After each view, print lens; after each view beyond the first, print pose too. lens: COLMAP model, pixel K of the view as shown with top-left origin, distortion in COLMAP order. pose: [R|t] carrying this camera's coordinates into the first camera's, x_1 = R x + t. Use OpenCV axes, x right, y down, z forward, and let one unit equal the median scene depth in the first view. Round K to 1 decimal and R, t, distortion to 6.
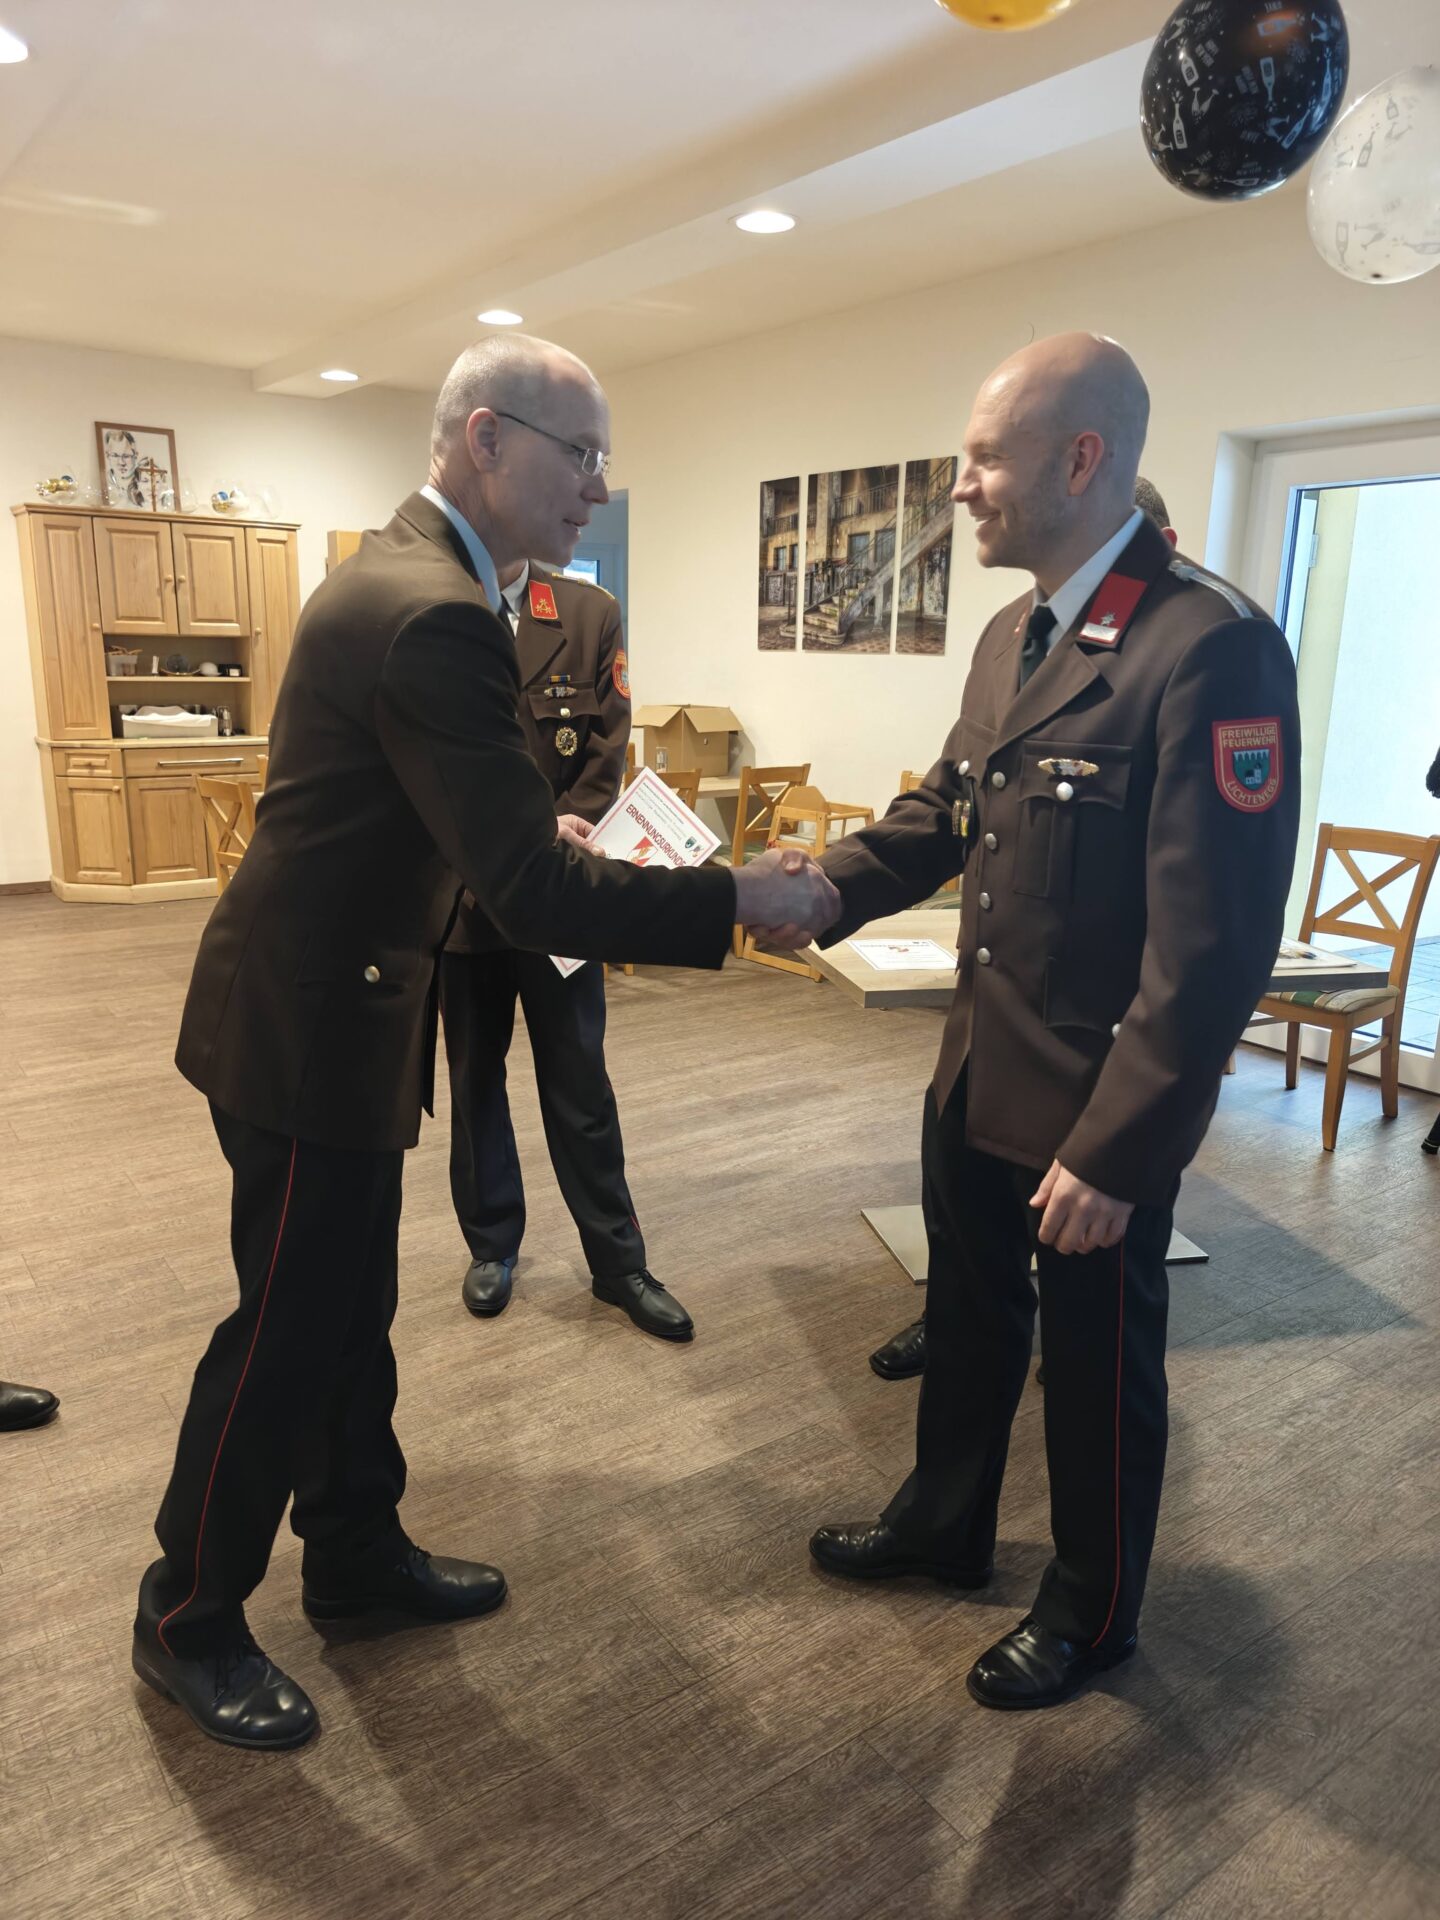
lens RADIAL K [[1331.0, 0, 702.7], [0, 1331.0, 955.5], [0, 0, 1]] dist [0.039887, -0.054411]
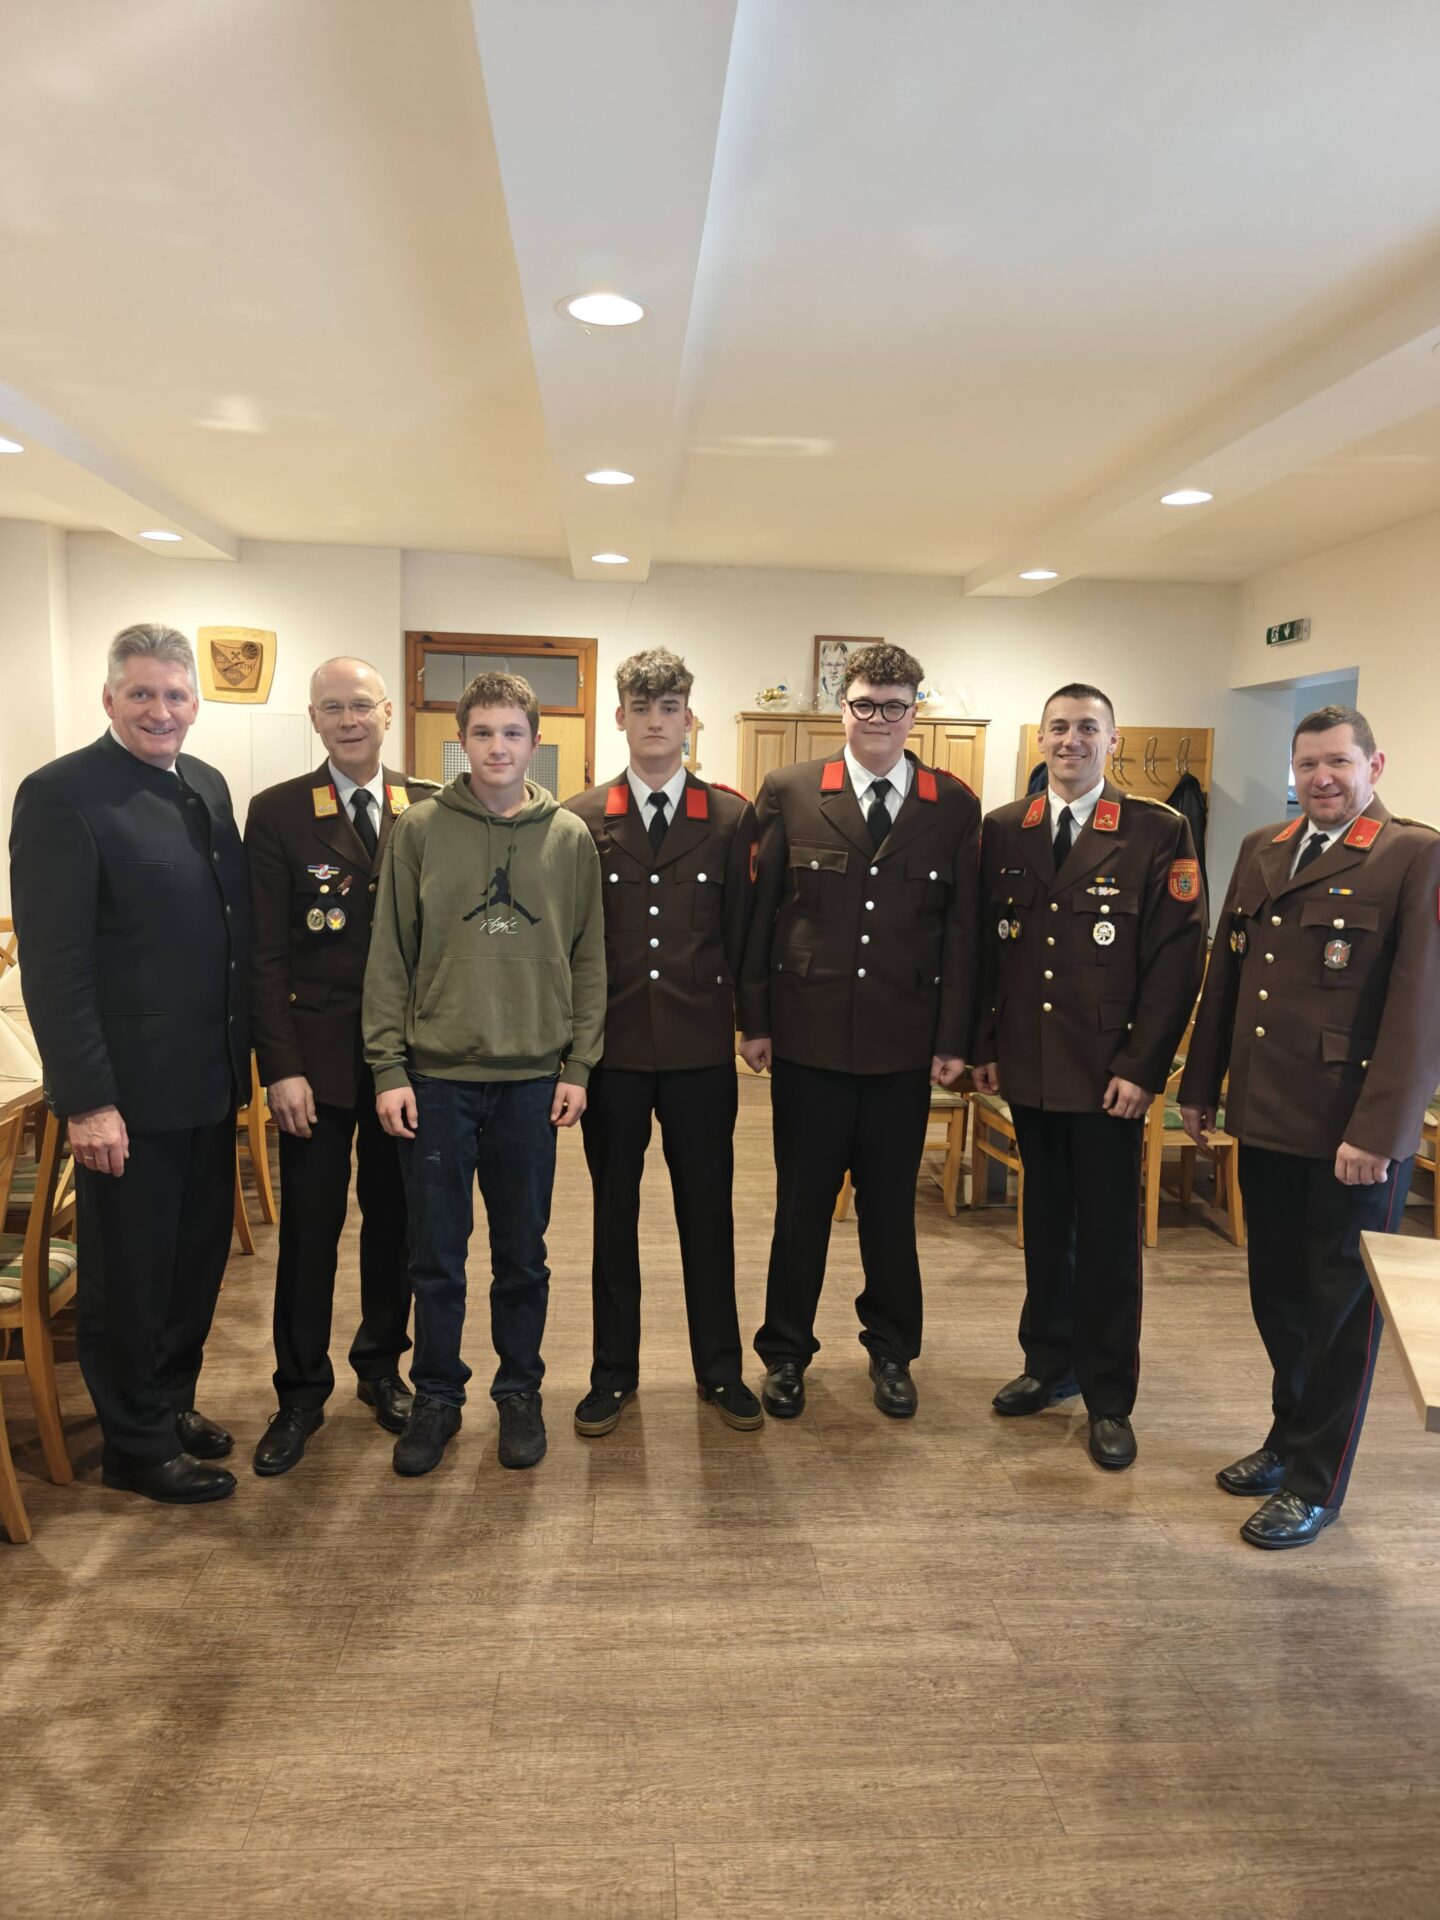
lens RADIAL K [[1323.7, 0, 704.1], [0, 1323.7, 954.5], [0, 0, 1]] dist [0.049668, -0.061044]
pose [[0.843070, 0.062230, -0.534191, 0.072471], [-0.131095, 0.987100, -0.091907, -0.038871], [0.521580, 0.147514, 0.840353, 0.104439]]
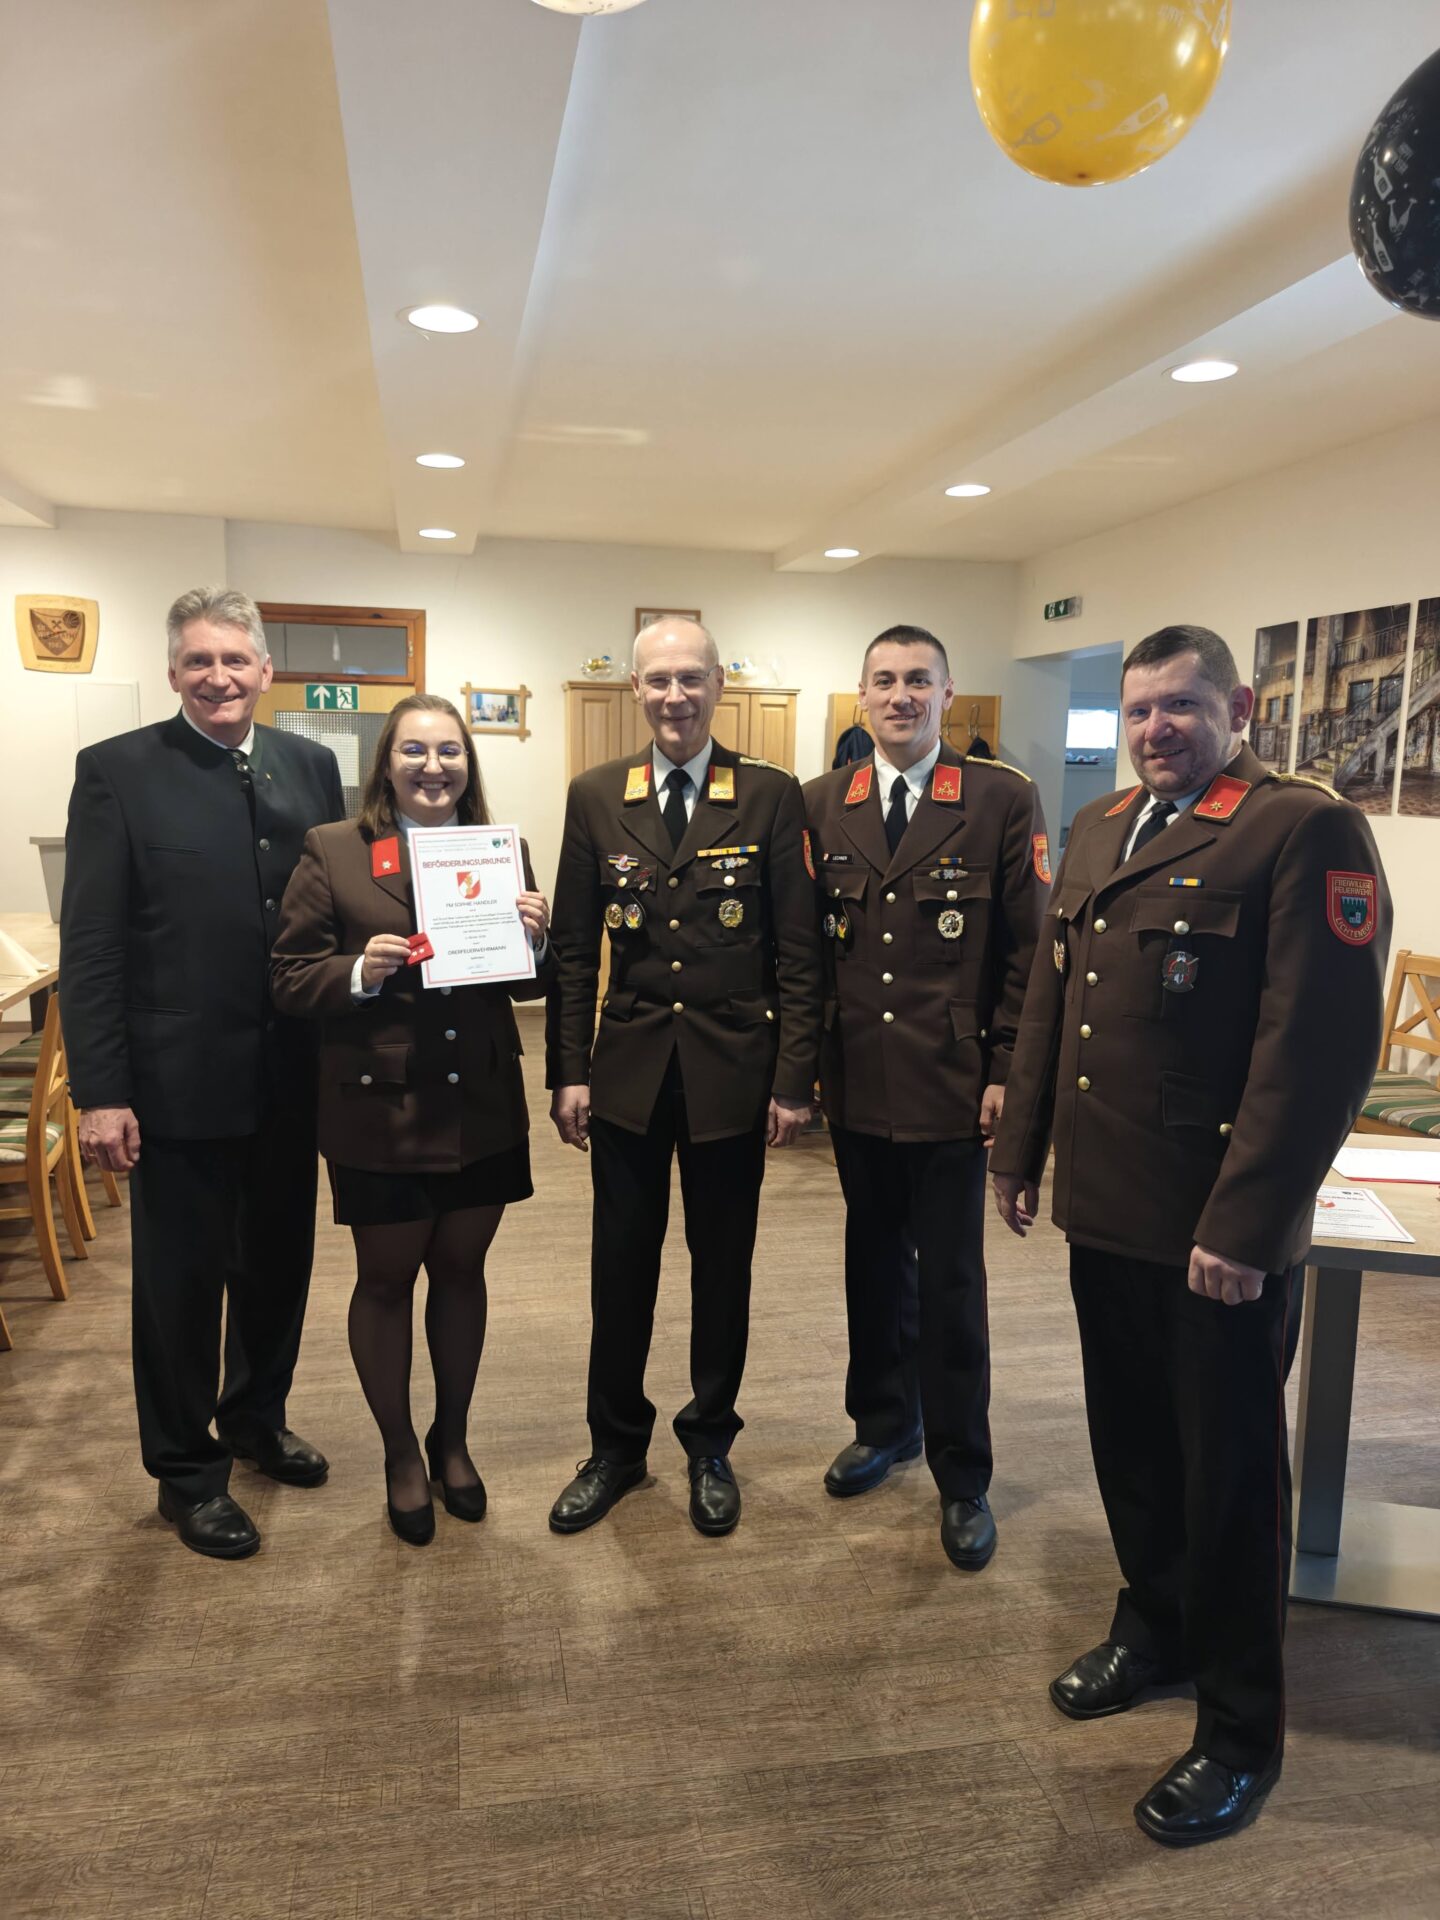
lens RADIAL K [[1323.7, 0, 704.1], [0, 1323.7, 954.5], [0, 0, 1]] dist [0.049668, -0.061044]
pose [[0.907431, 0.052213, -0.416944, 0.100662], [-0.093638, 0.992426, -0.079512, -0.025200], [0.409634, 0.111194, 0.905448, 0.040834]]
